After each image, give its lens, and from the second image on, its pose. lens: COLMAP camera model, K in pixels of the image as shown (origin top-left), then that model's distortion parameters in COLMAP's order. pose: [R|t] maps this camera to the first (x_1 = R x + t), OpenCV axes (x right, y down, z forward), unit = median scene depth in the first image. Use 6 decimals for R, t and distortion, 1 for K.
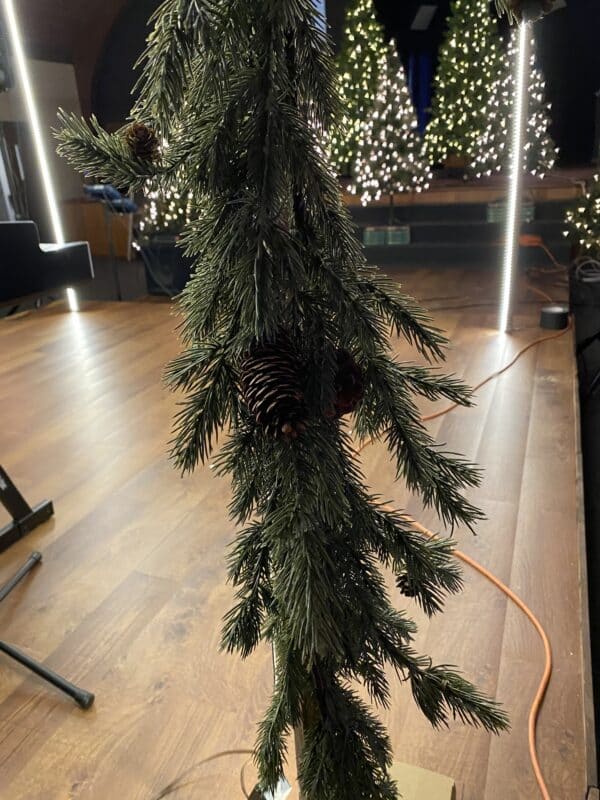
lens RADIAL K [[610.0, 0, 304.1], [0, 610.0, 396.7], [0, 0, 1]] dist [0.030414, -0.030141]
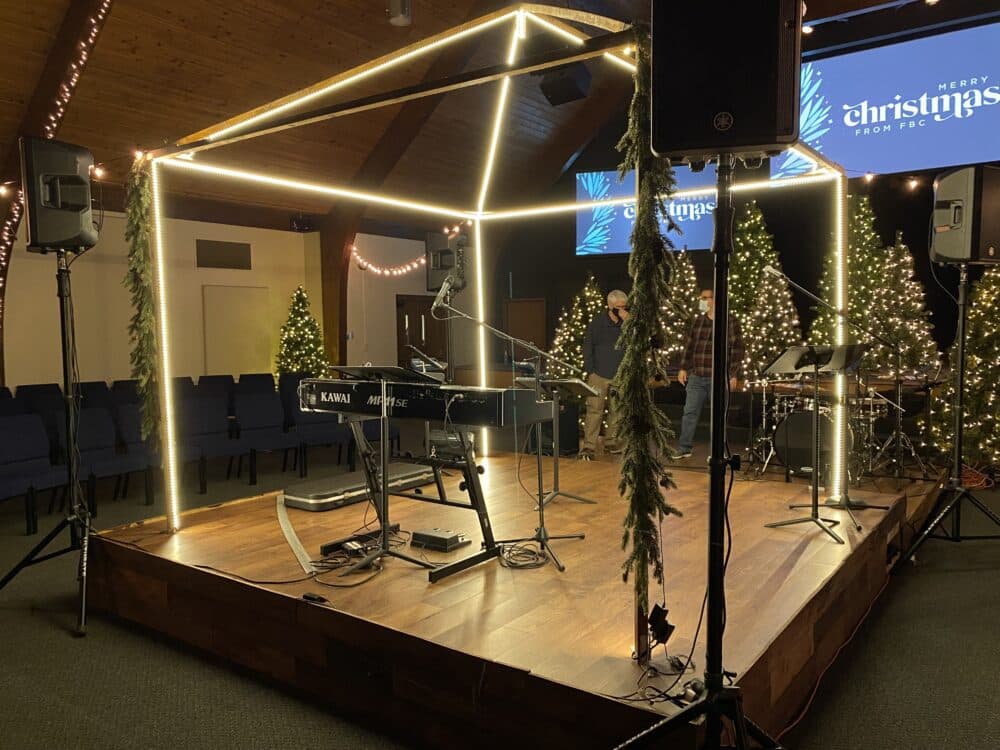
lens RADIAL K [[762.5, 0, 505.5], [0, 762.5, 374.4], [0, 0, 1]] dist [0.030414, -0.030141]
pose [[0.966304, 0.062103, -0.249799, 0.029053], [-0.134658, 0.949035, -0.284957, 0.091863], [0.219372, 0.308993, 0.925419, -0.320036]]
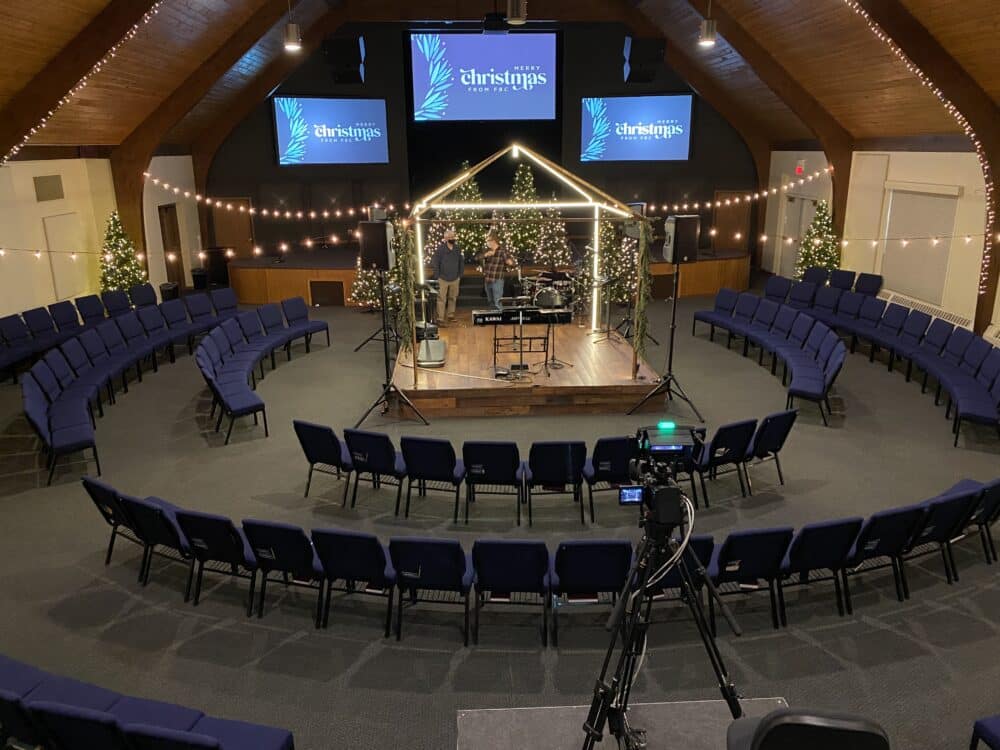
lens RADIAL K [[762.5, 0, 501.4], [0, 762.5, 376.3], [0, 0, 1]] dist [0.030414, -0.030141]
pose [[0.907019, -0.070003, 0.415231, -0.910271], [0.111106, 0.990926, -0.075640, 0.194579], [-0.406168, 0.114742, 0.906566, -1.215599]]
